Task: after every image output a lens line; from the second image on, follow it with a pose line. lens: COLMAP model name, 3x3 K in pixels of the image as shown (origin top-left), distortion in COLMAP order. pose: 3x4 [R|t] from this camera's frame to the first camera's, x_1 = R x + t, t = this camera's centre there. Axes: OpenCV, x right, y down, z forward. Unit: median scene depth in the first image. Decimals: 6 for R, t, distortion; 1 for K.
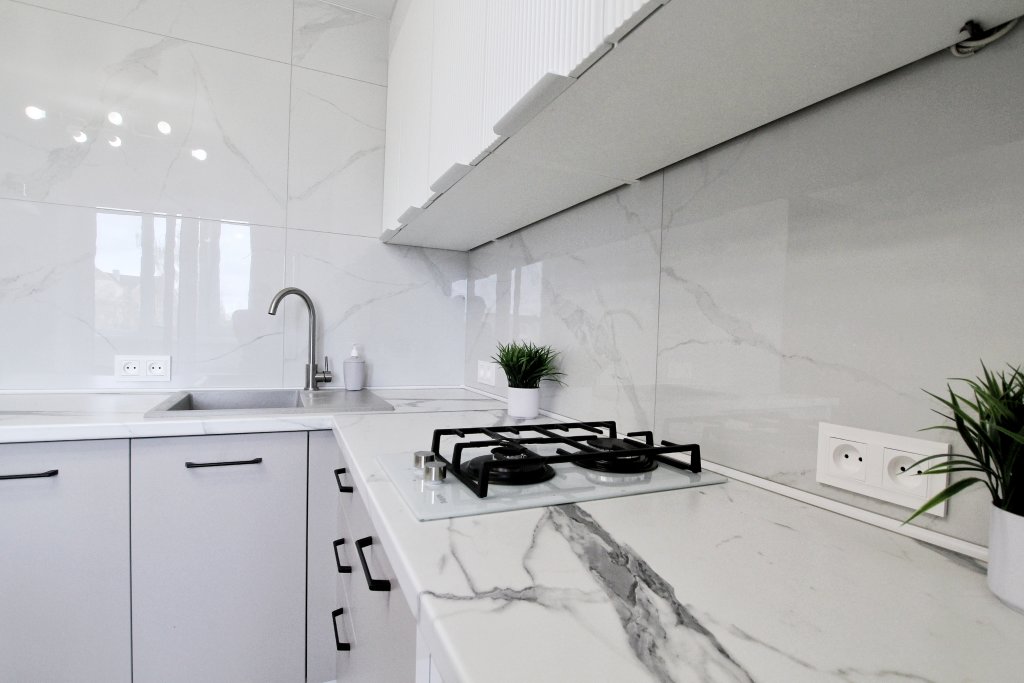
lens RADIAL K [[496.8, 0, 512.0], [0, 496.8, 341.5], [0, 0, 1]] dist [0.001460, -0.027200]
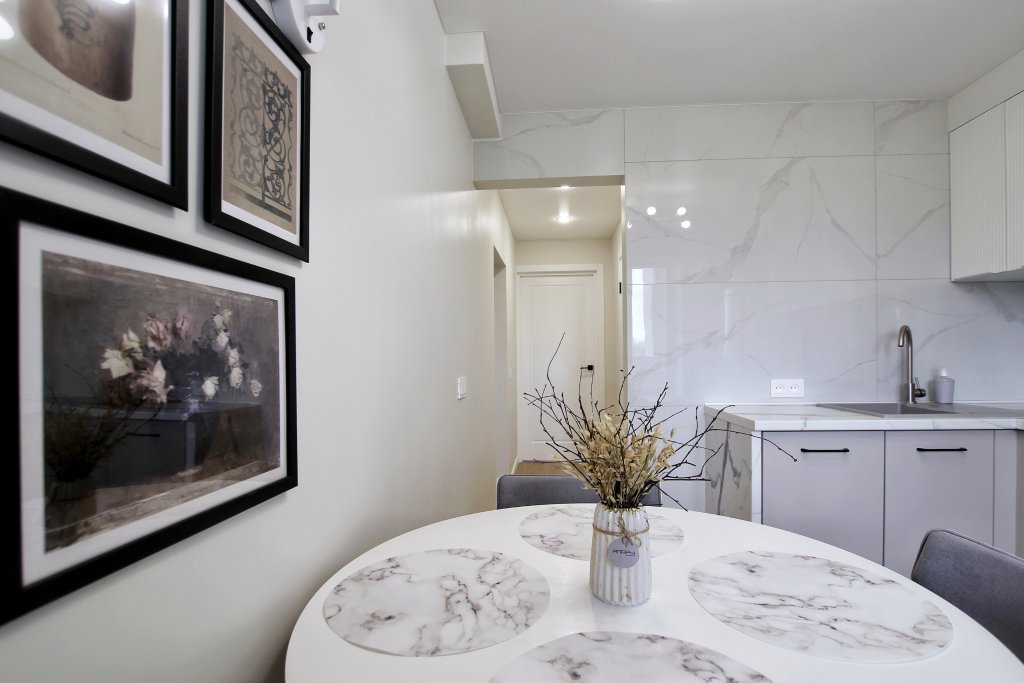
lens RADIAL K [[501.9, 0, 515.2], [0, 501.9, 363.0], [0, 0, 1]] dist [-0.020396, -0.000145]
pose [[0.876708, -0.041532, -0.479226, -0.733123], [0.037157, 0.999136, -0.018614, -0.022051], [0.479585, -0.001488, 0.877494, -0.663714]]
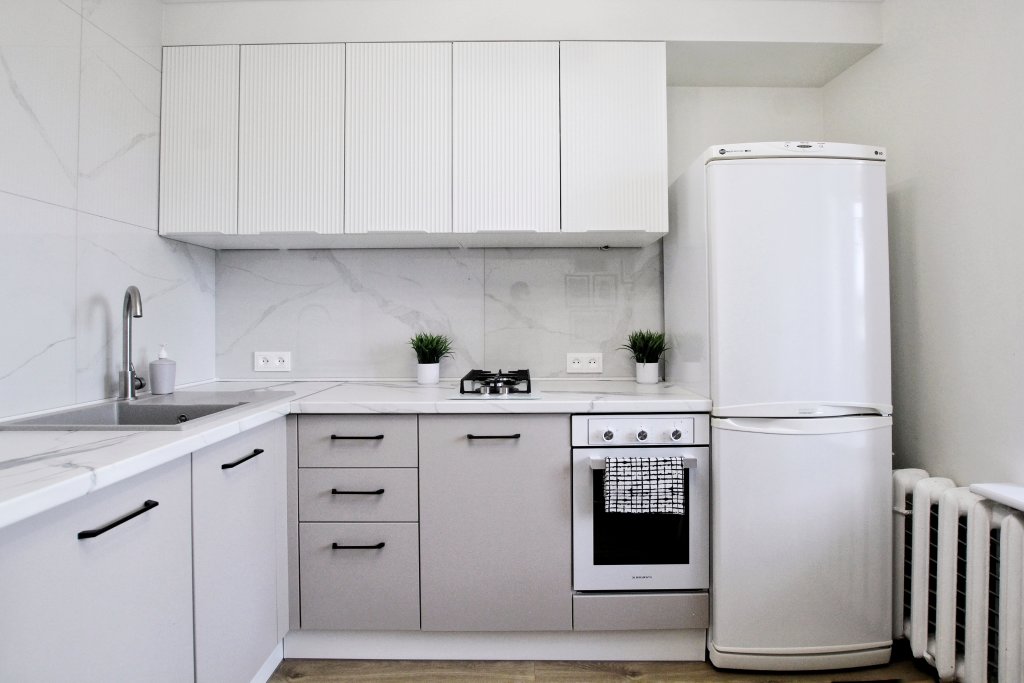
lens RADIAL K [[505.4, 0, 513.3], [0, 505.4, 324.7], [0, 0, 1]] dist [-0.042098, 0.000038]
pose [[0.408127, -0.036412, 0.912199, -0.991219], [0.026512, 0.999256, 0.028025, -0.045563], [-0.912540, 0.012746, 0.408789, 0.008866]]
